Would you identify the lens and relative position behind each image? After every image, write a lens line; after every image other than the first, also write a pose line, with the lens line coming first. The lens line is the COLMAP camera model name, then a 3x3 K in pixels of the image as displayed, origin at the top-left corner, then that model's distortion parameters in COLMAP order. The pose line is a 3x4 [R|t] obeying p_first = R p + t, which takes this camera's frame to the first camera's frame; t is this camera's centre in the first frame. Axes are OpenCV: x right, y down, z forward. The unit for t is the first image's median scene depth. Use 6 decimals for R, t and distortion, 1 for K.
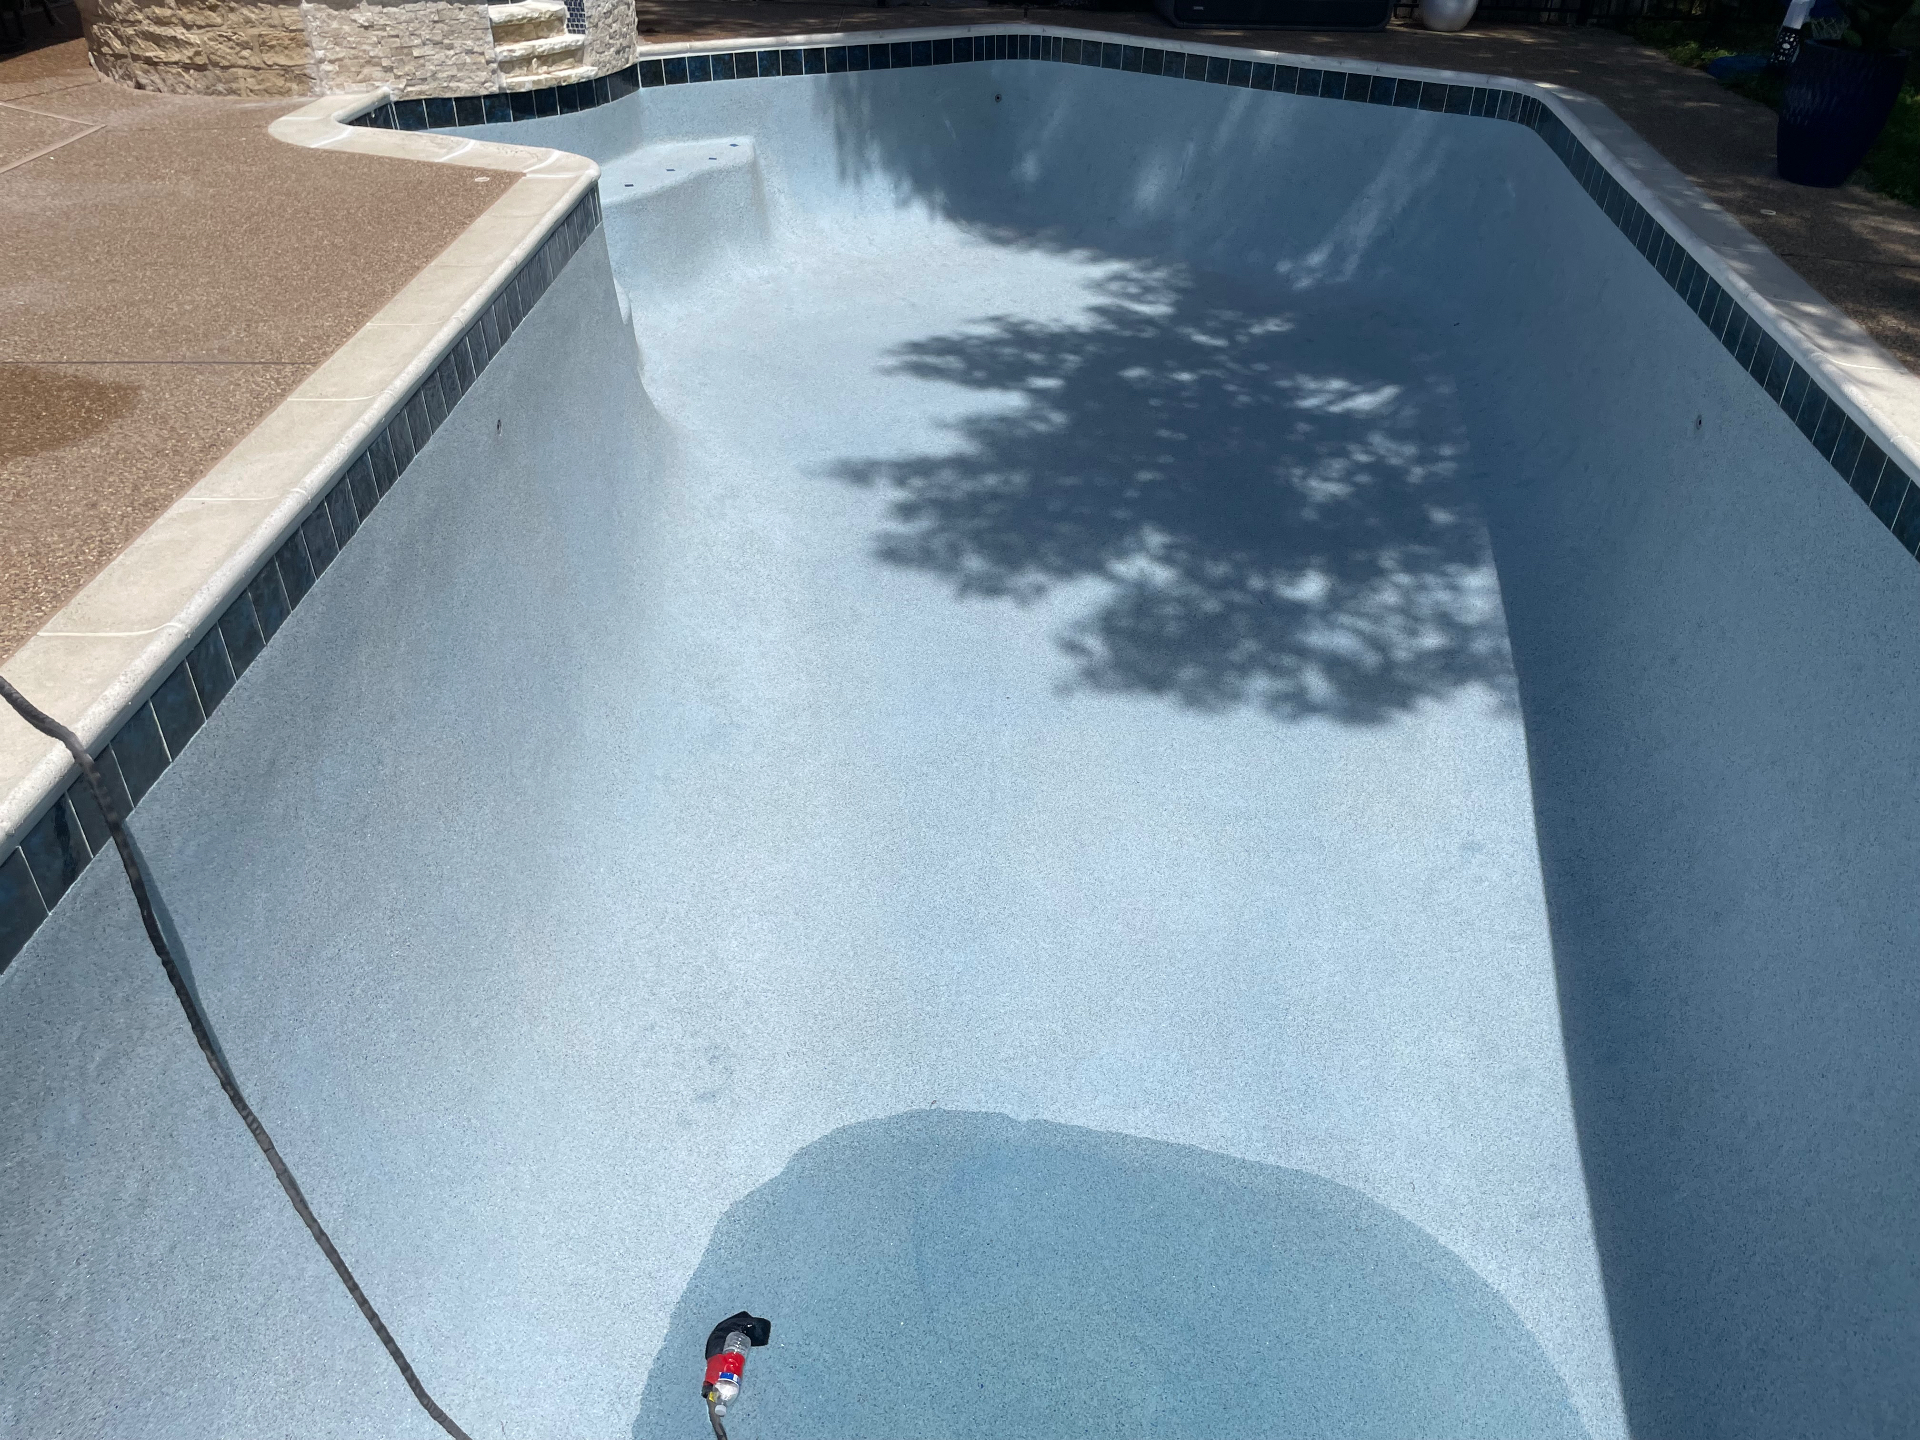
lens RADIAL K [[1443.8, 0, 973.6], [0, 1443.8, 726.8], [0, 0, 1]] dist [0.095243, -0.127685]
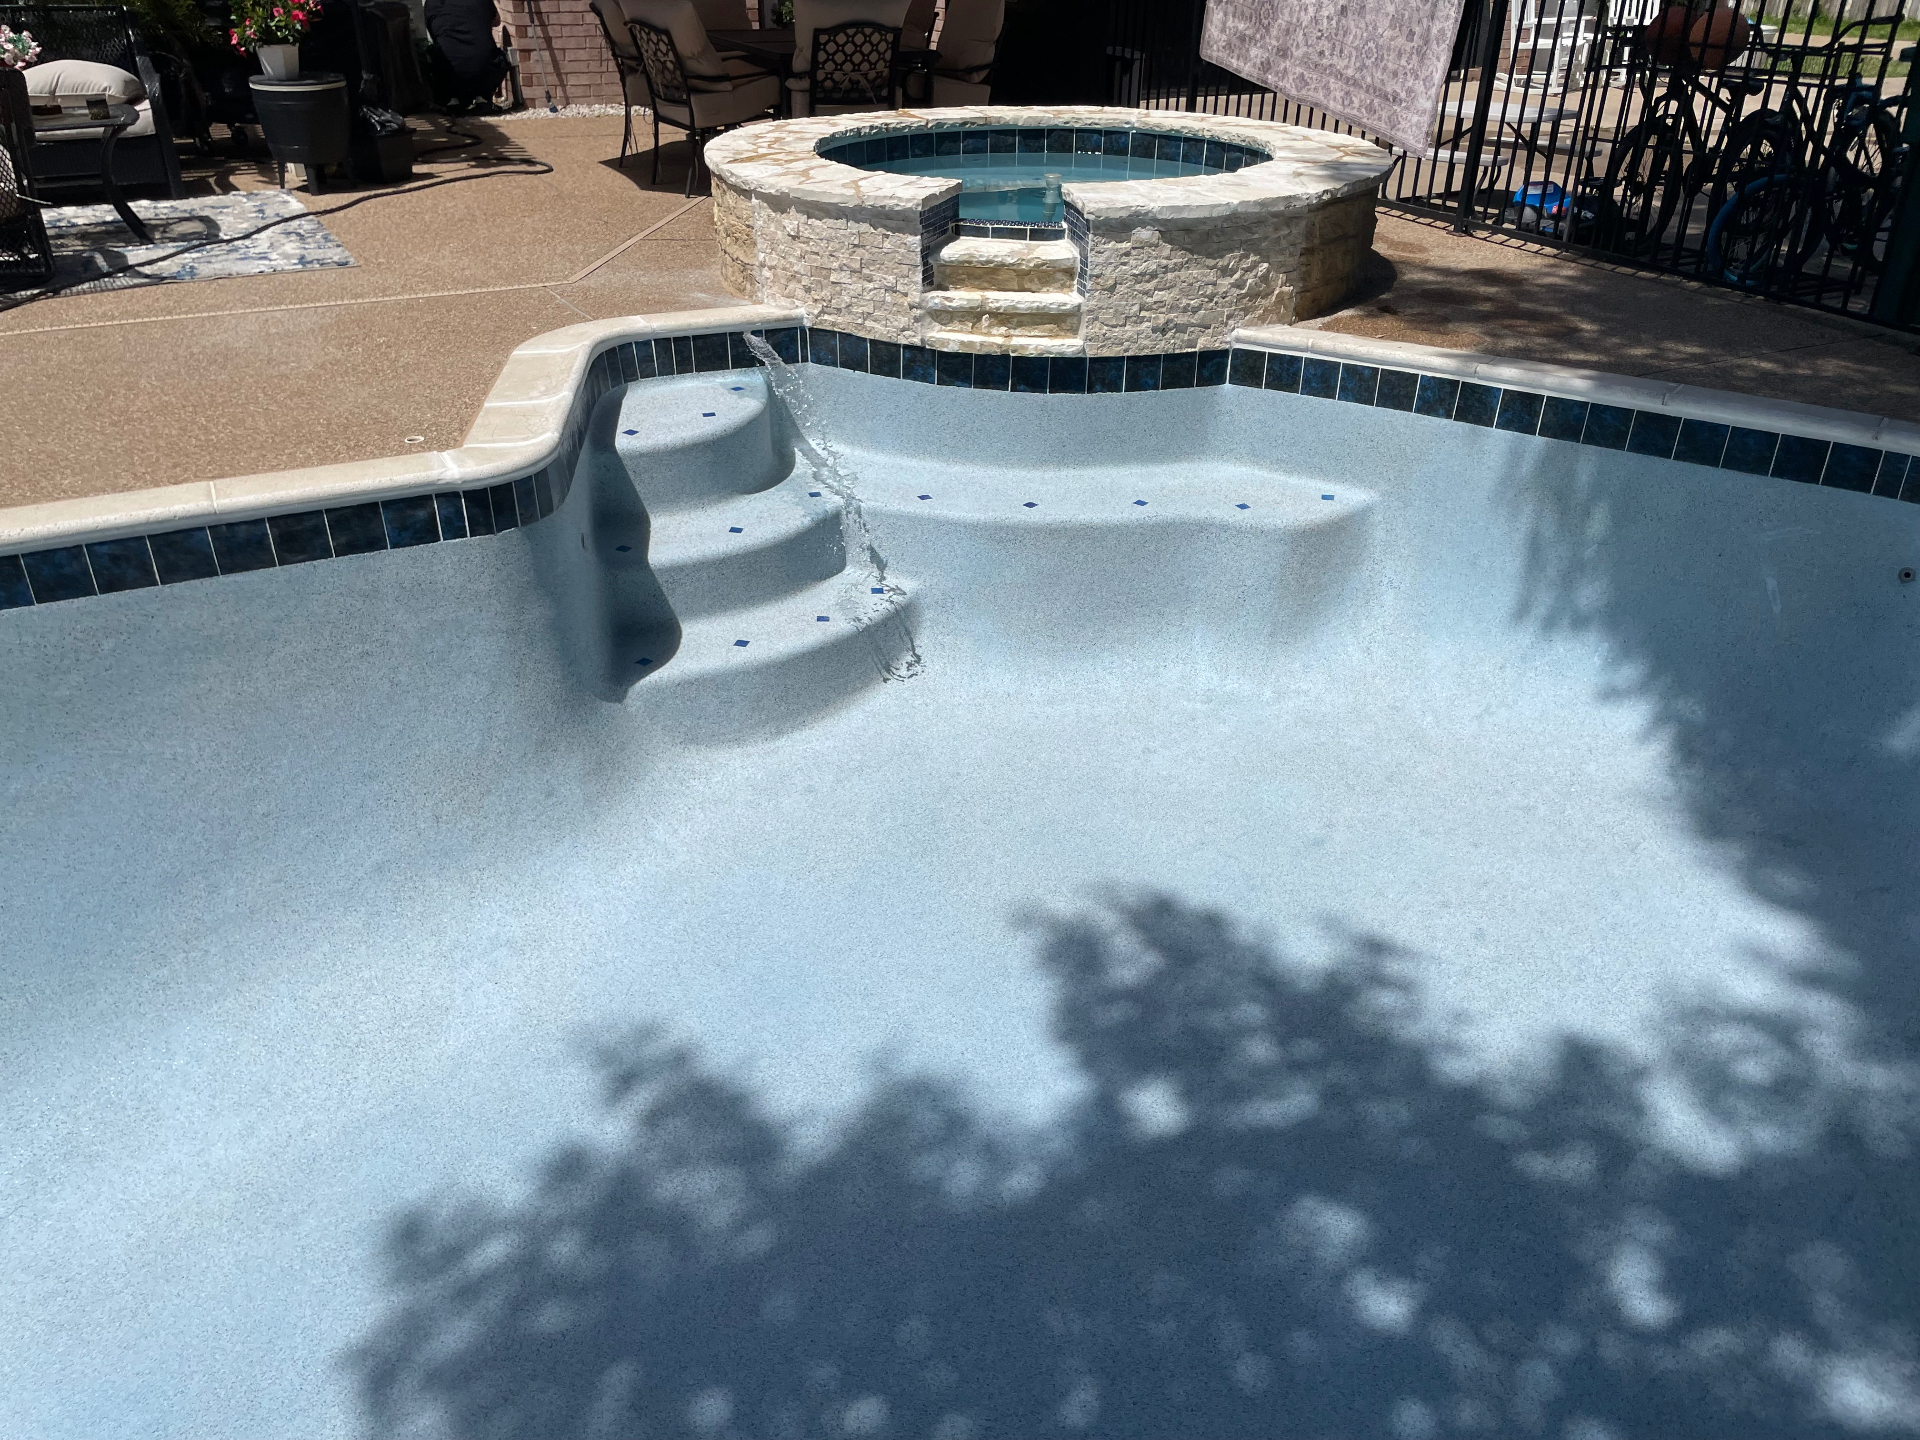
lens RADIAL K [[1443.8, 0, 973.6], [0, 1443.8, 726.8], [0, 0, 1]] dist [0.095243, -0.127685]
pose [[0.439148, 0.430687, -0.788453, 0.353767], [-0.491989, 0.849601, 0.190064, -0.408250], [0.751729, 0.304444, 0.584994, 0.622660]]
